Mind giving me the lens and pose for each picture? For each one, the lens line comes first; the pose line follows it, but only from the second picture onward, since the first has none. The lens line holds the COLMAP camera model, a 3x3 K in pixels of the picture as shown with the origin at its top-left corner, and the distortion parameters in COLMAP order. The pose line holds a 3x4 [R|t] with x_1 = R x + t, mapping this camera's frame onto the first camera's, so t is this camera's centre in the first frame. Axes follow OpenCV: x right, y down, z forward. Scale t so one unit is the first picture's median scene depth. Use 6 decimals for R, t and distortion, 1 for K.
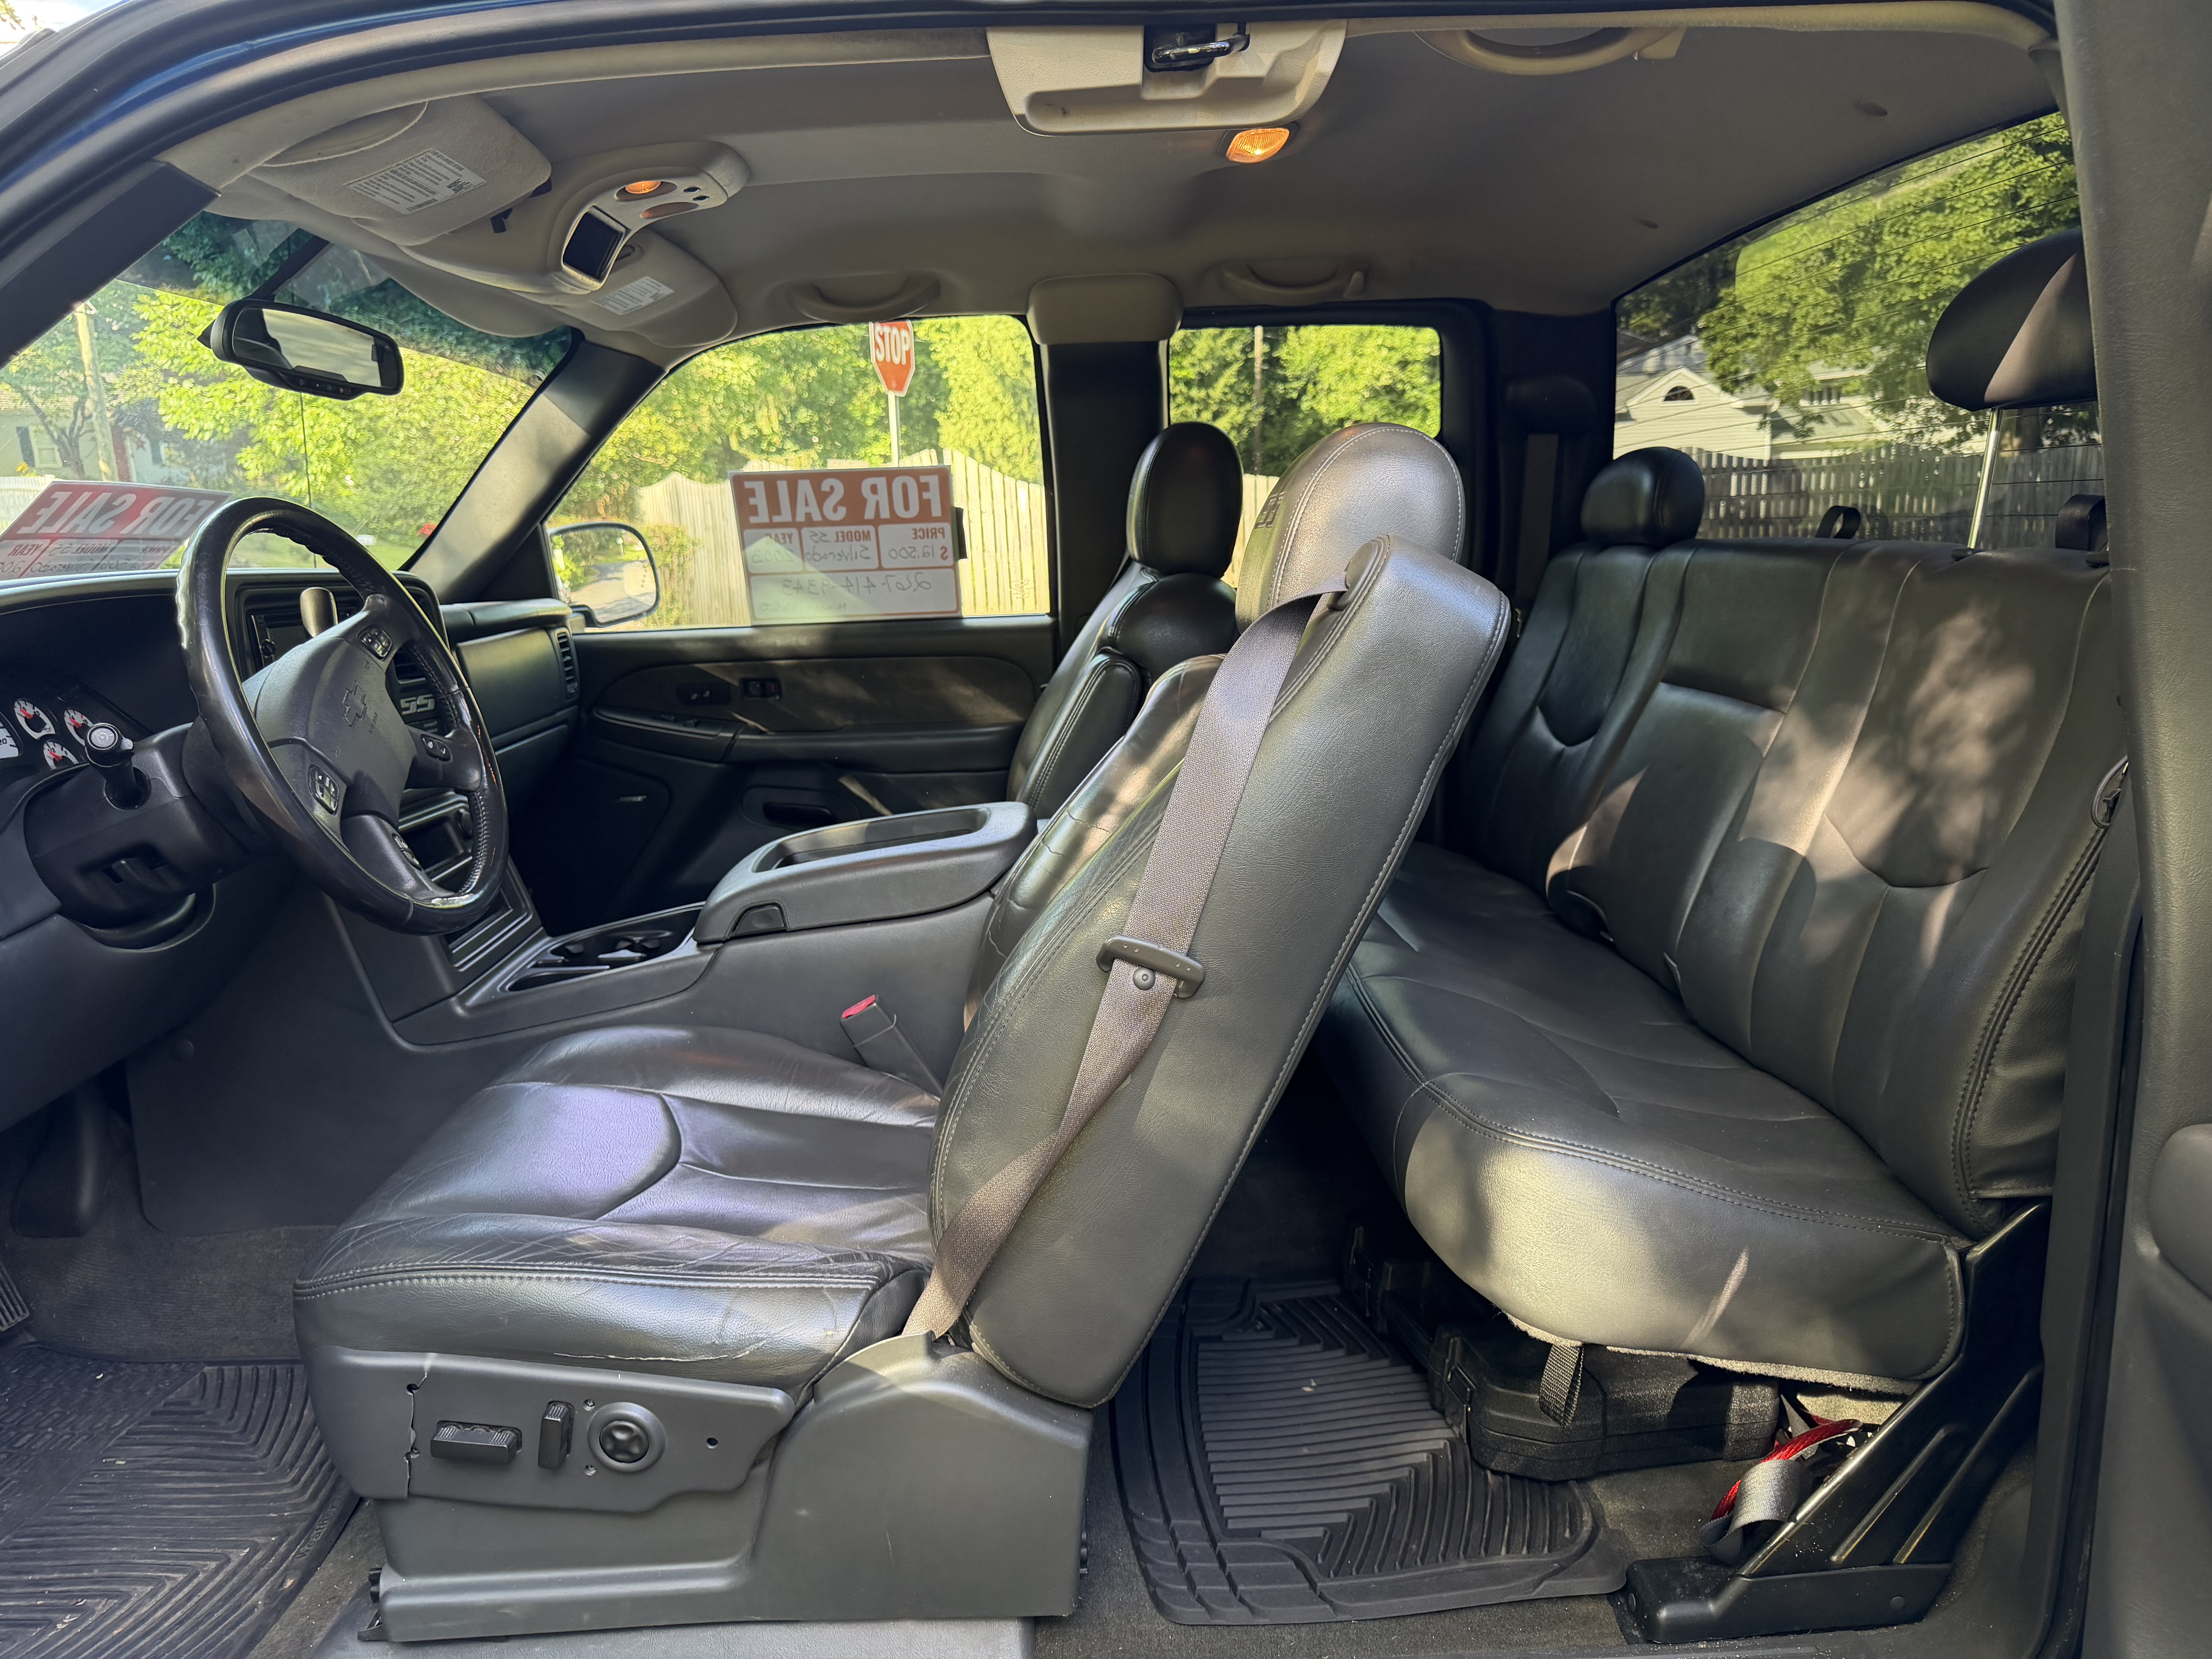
lens RADIAL K [[1572.7, 0, 1105.1], [0, 1572.7, 820.1], [0, 0, 1]] dist [-0.000478, -0.057151]
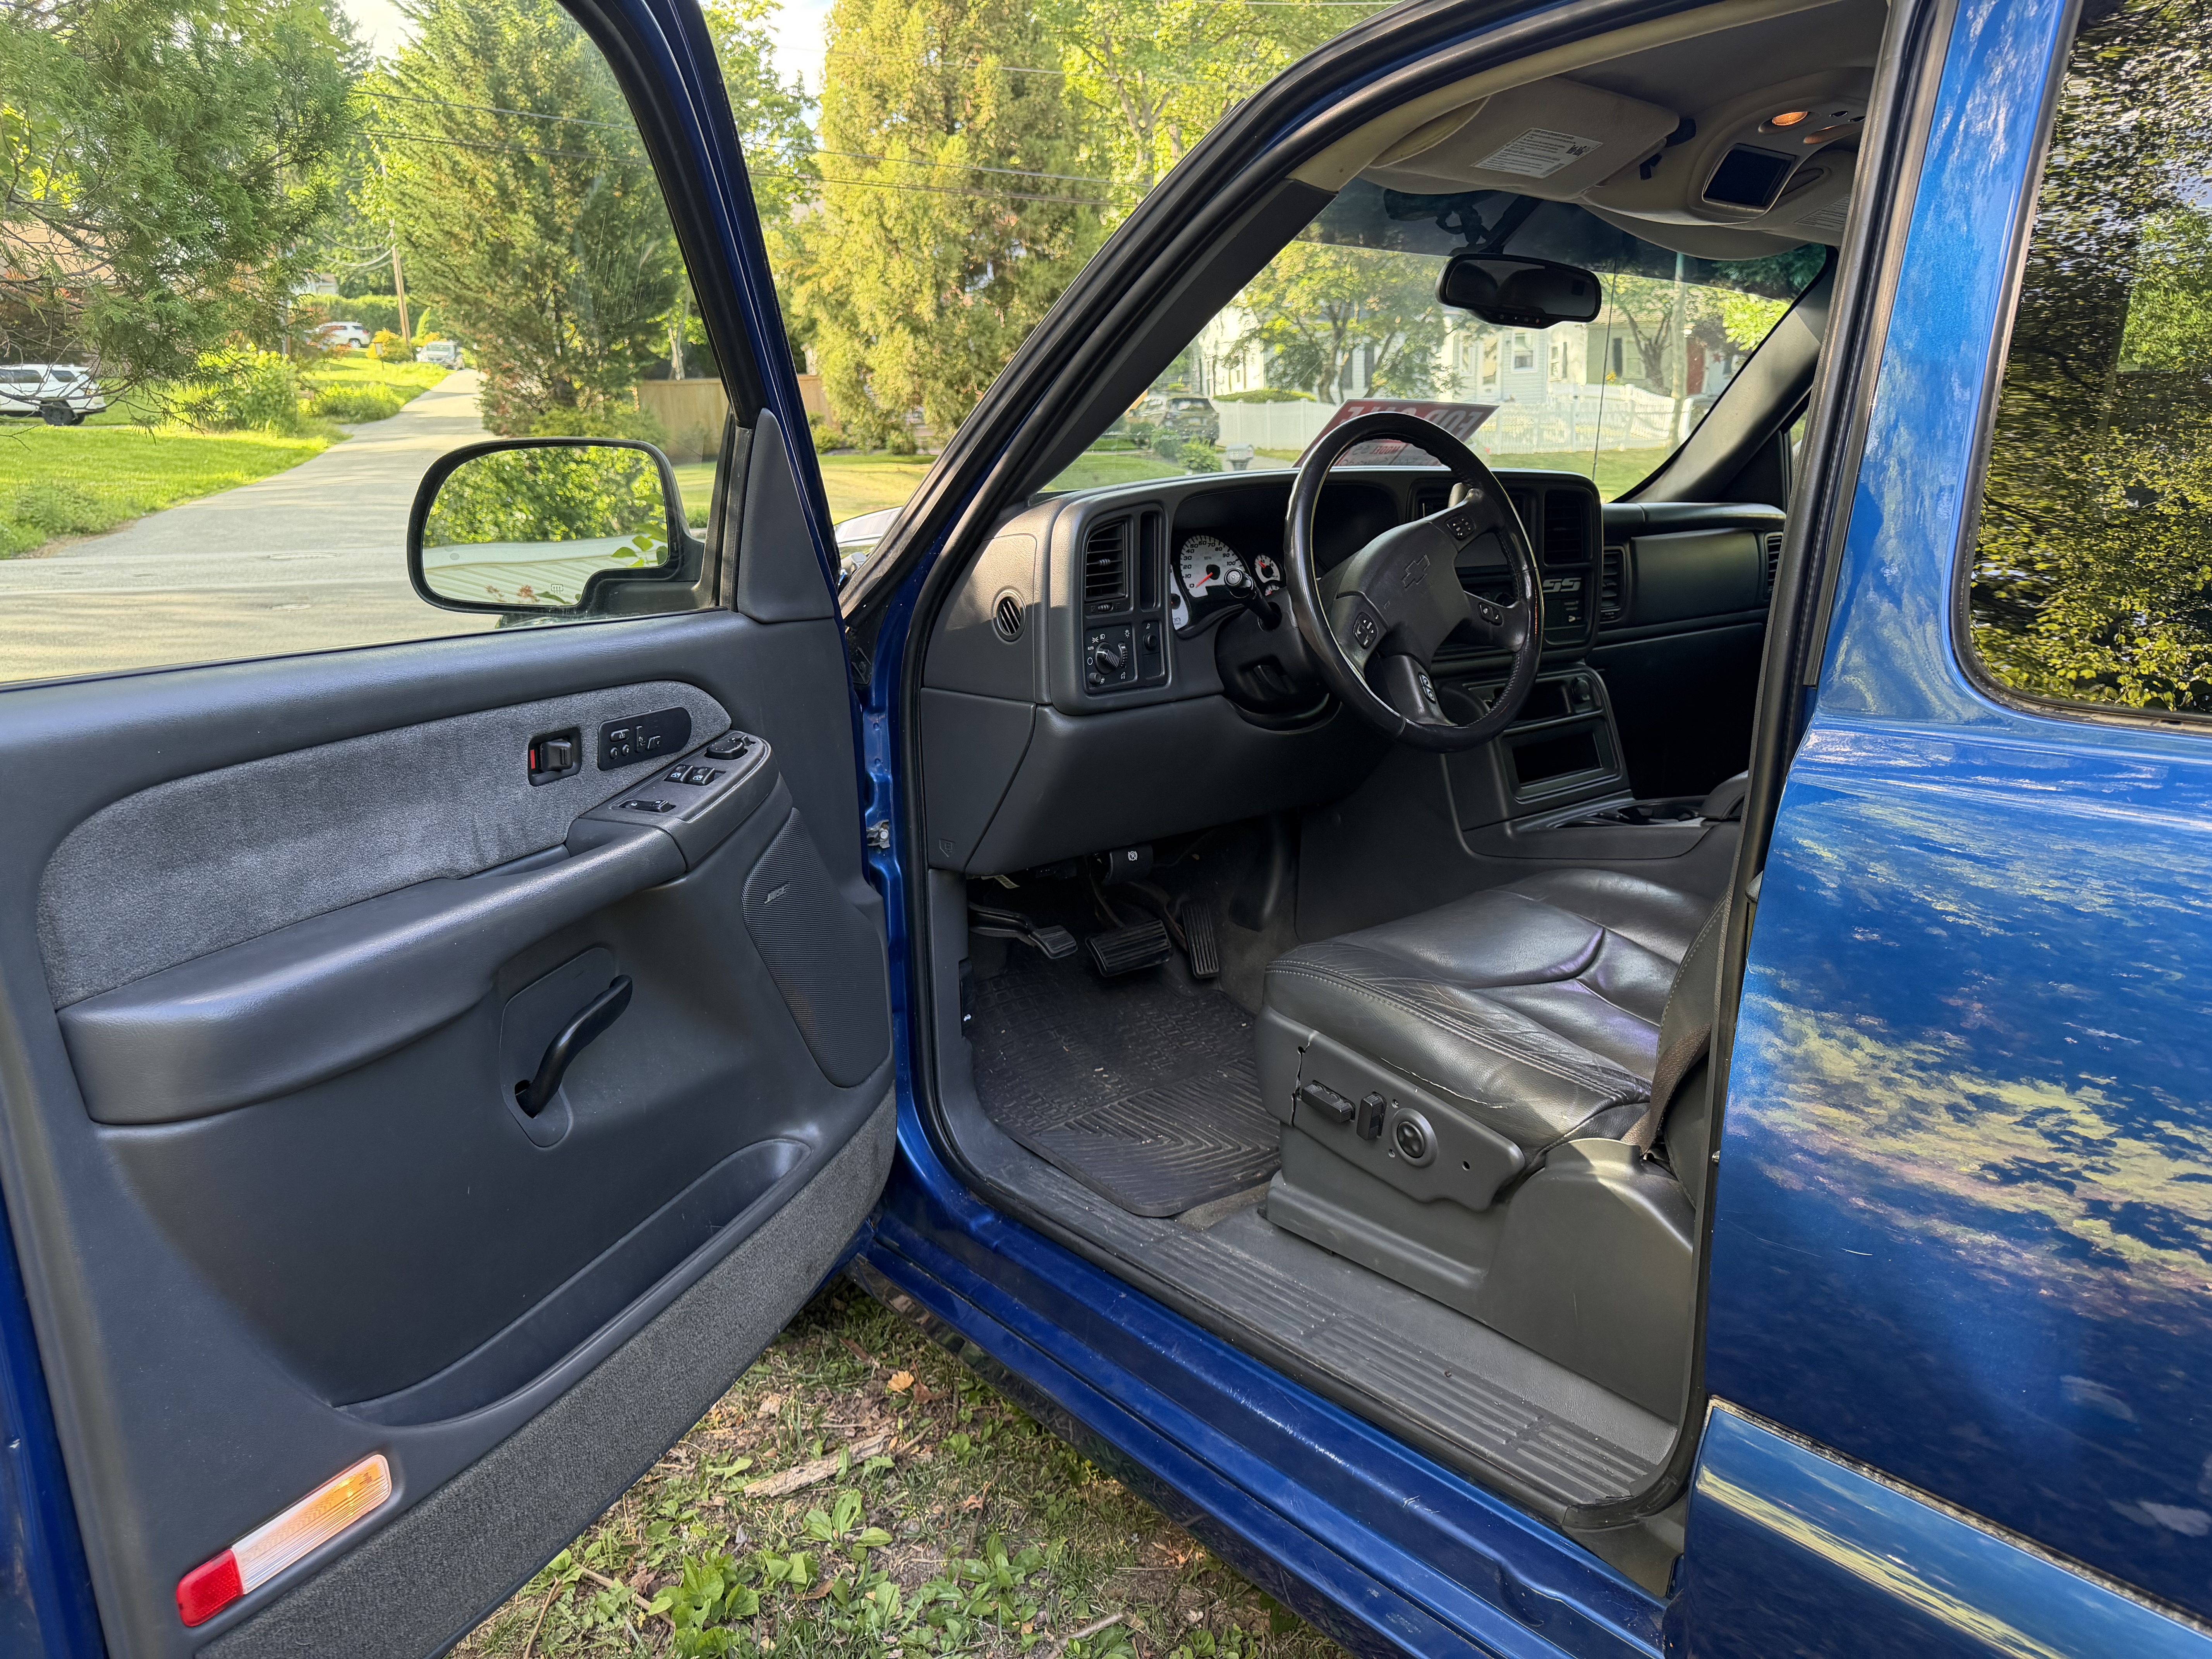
lens RADIAL K [[1580.3, 0, 1106.0], [0, 1580.3, 829.5], [0, 0, 1]] dist [0.063748, -0.106500]
pose [[0.597618, 0.197436, -0.777092, 0.484379], [-0.150549, 0.979600, 0.133109, 0.000273], [0.787520, 0.037442, 0.615150, -0.034818]]
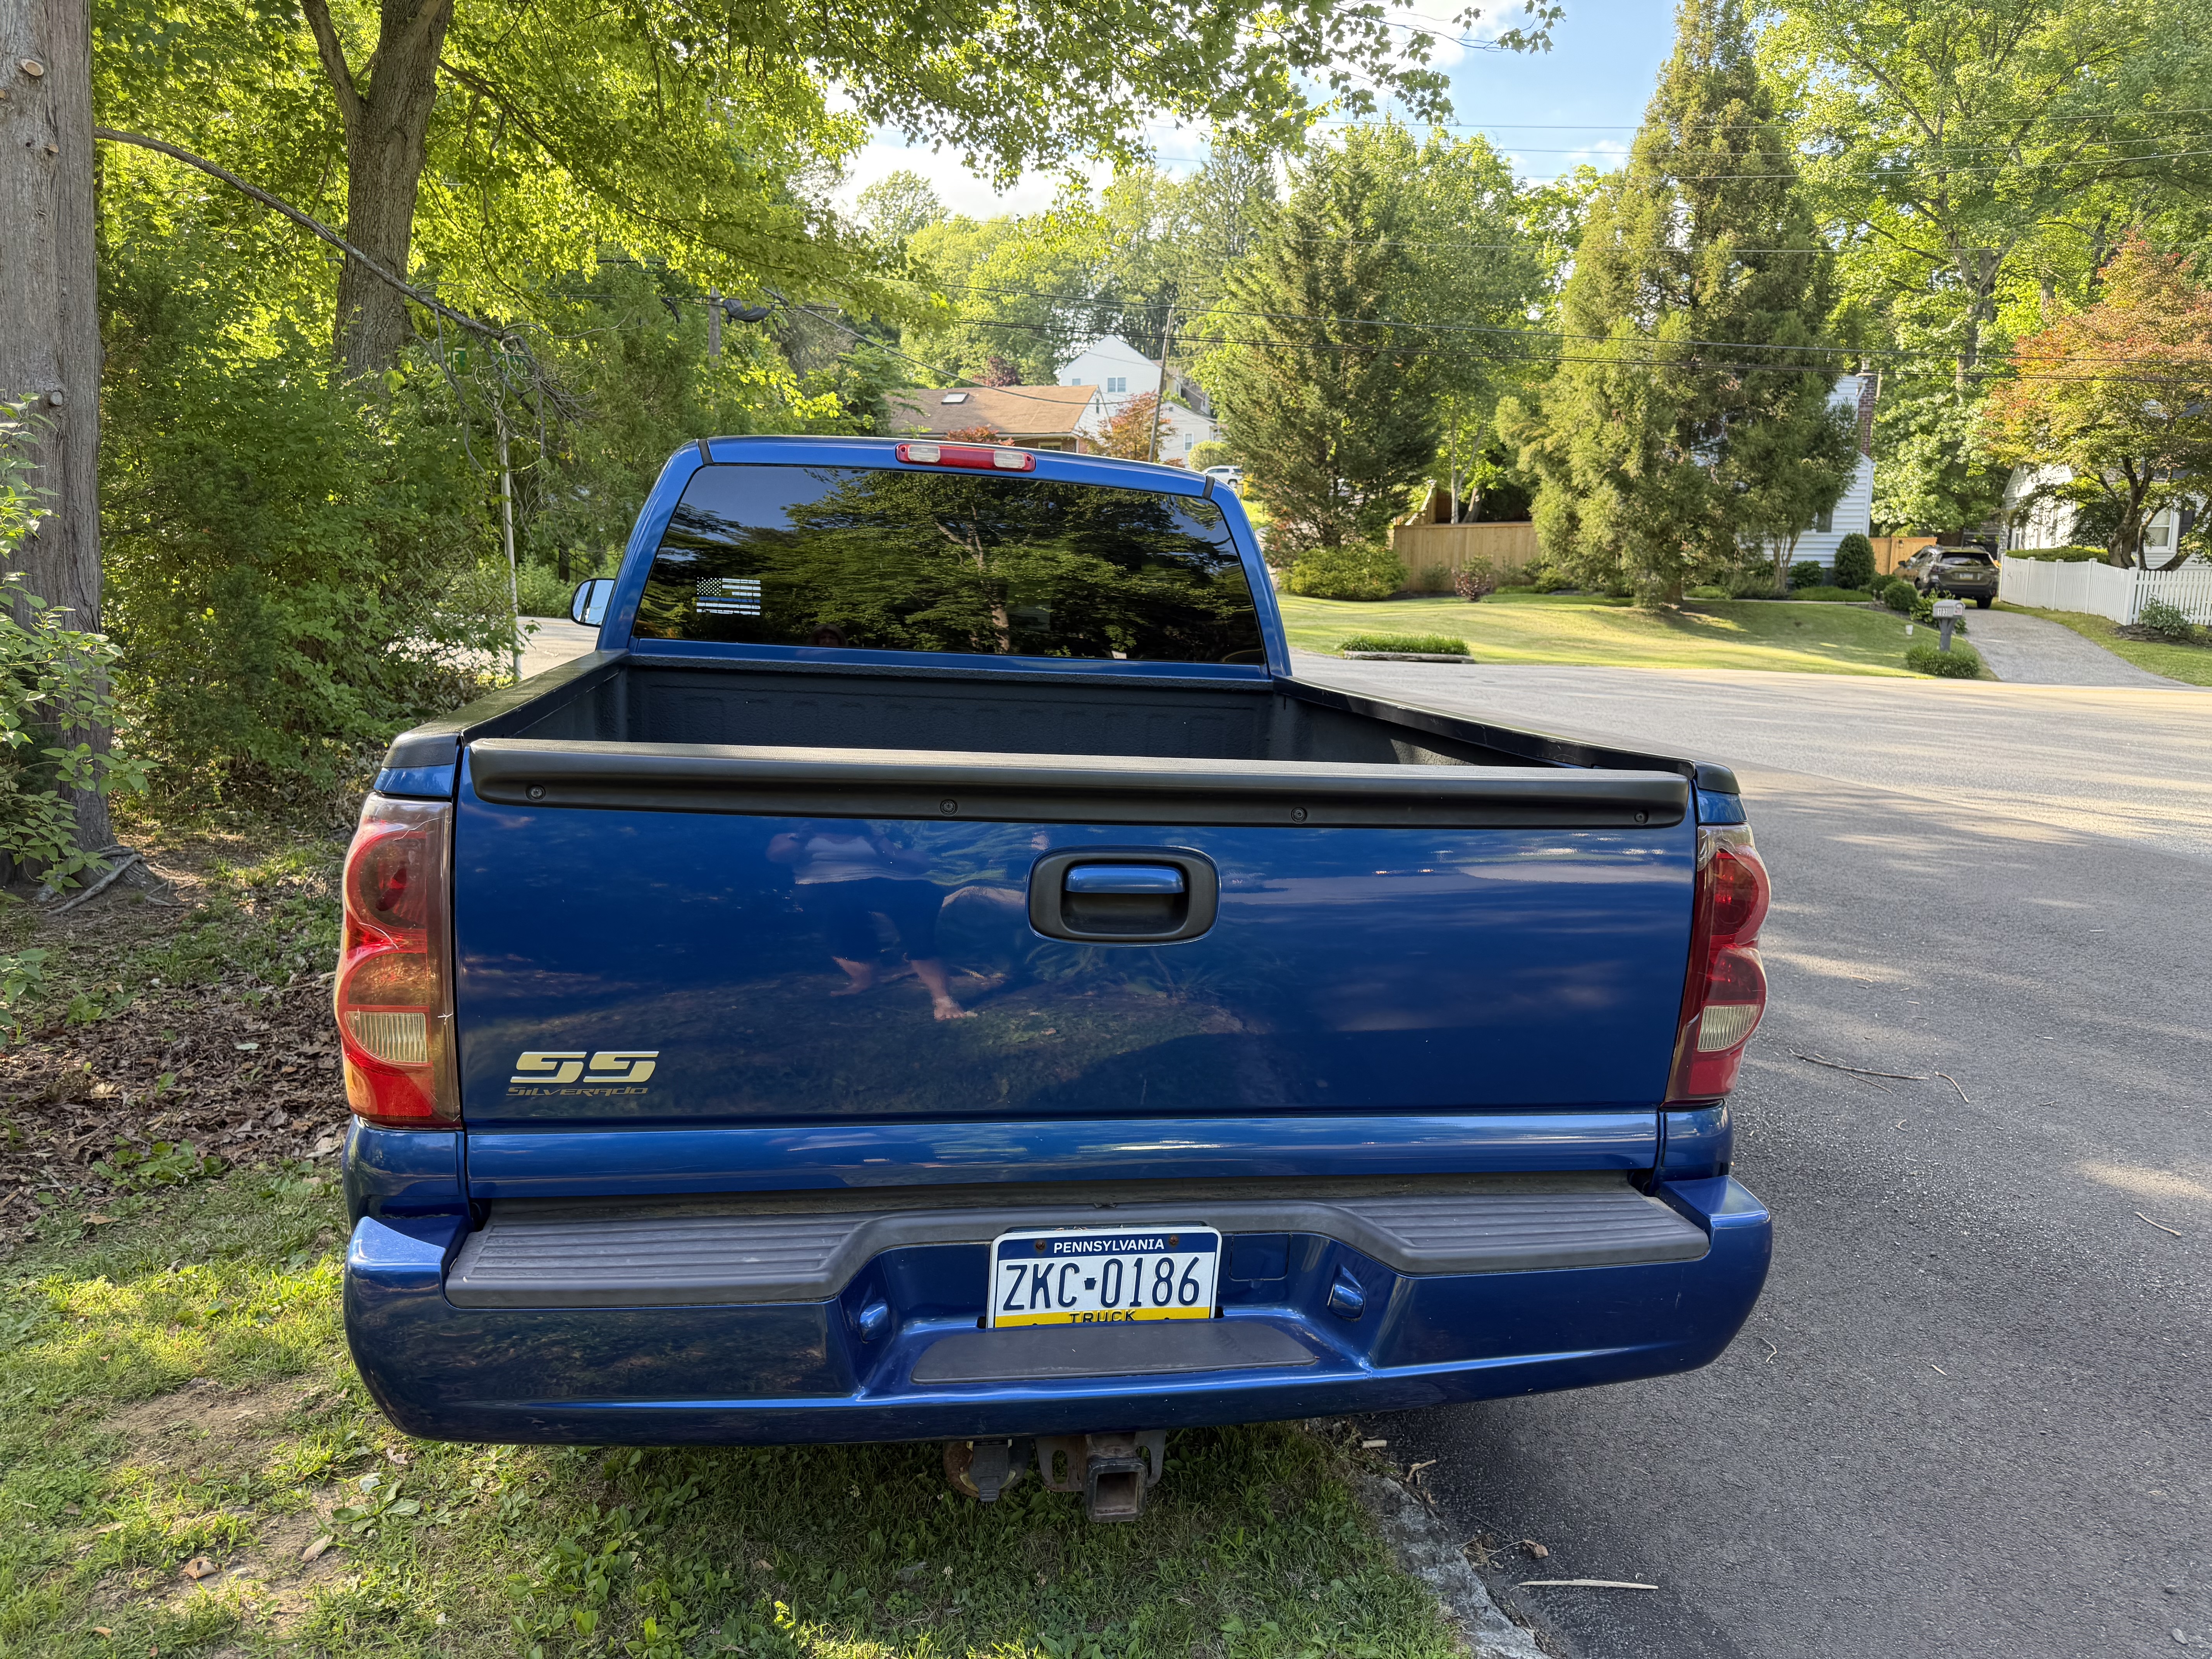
lens RADIAL K [[1544.3, 0, 1106.0], [0, 1544.3, 829.5], [0, 0, 1]] dist [0.022229, -0.039455]
pose [[0.128243, 0.184138, -0.974498, 3.628680], [-0.225038, 0.962384, 0.152234, -0.396128], [0.965874, 0.199776, 0.164857, 1.285829]]
